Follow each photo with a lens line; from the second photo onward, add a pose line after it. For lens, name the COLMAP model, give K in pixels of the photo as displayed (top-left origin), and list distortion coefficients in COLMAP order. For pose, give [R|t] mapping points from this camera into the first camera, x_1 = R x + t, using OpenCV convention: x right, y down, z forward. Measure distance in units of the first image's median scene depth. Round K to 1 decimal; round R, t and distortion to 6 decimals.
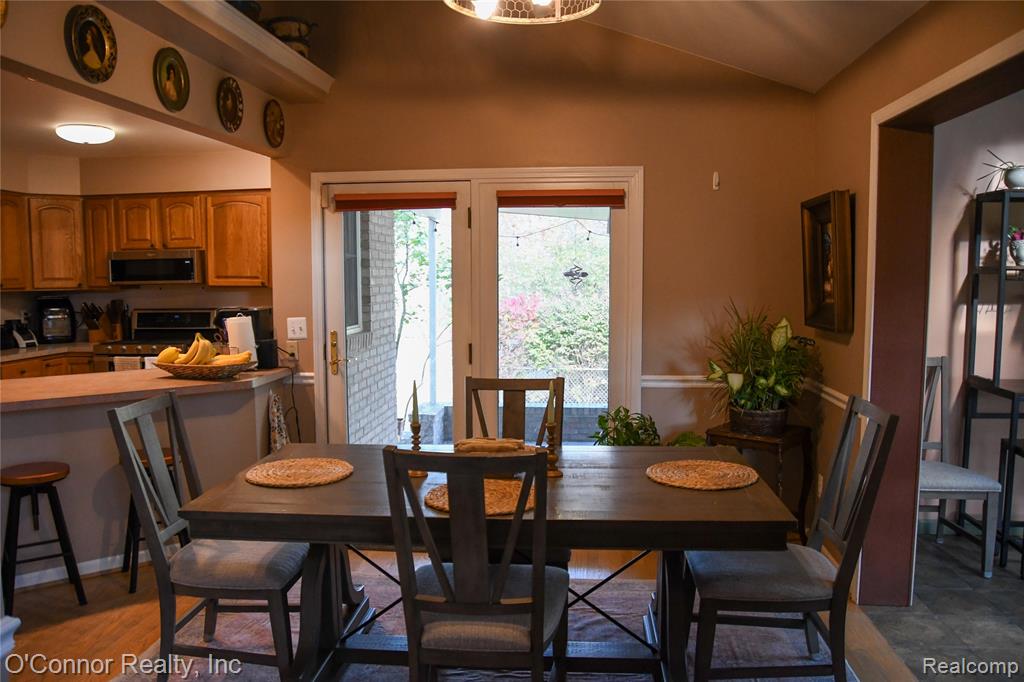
lens RADIAL K [[824.8, 0, 509.9], [0, 824.8, 354.3], [0, 0, 1]] dist [-0.136176, 0.114316]
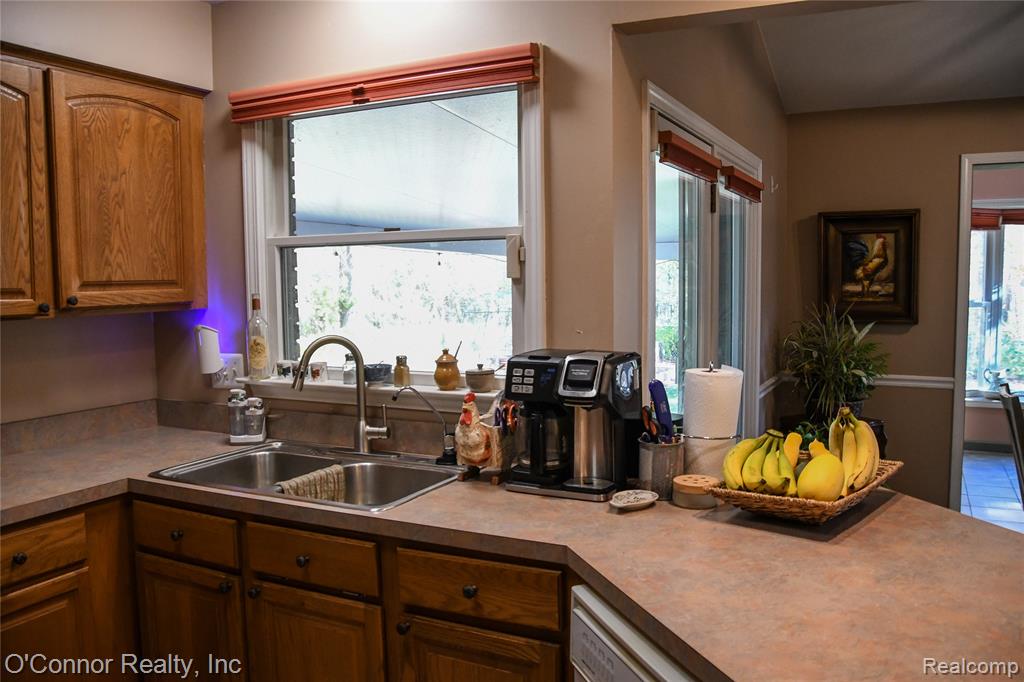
lens RADIAL K [[824.8, 0, 509.9], [0, 824.8, 354.3], [0, 0, 1]] dist [-0.136176, 0.114316]
pose [[0.367086, -0.082609, 0.926511, -0.560270], [0.101668, 0.993645, 0.048313, -0.062040], [-0.924614, 0.076462, 0.373152, 0.670678]]
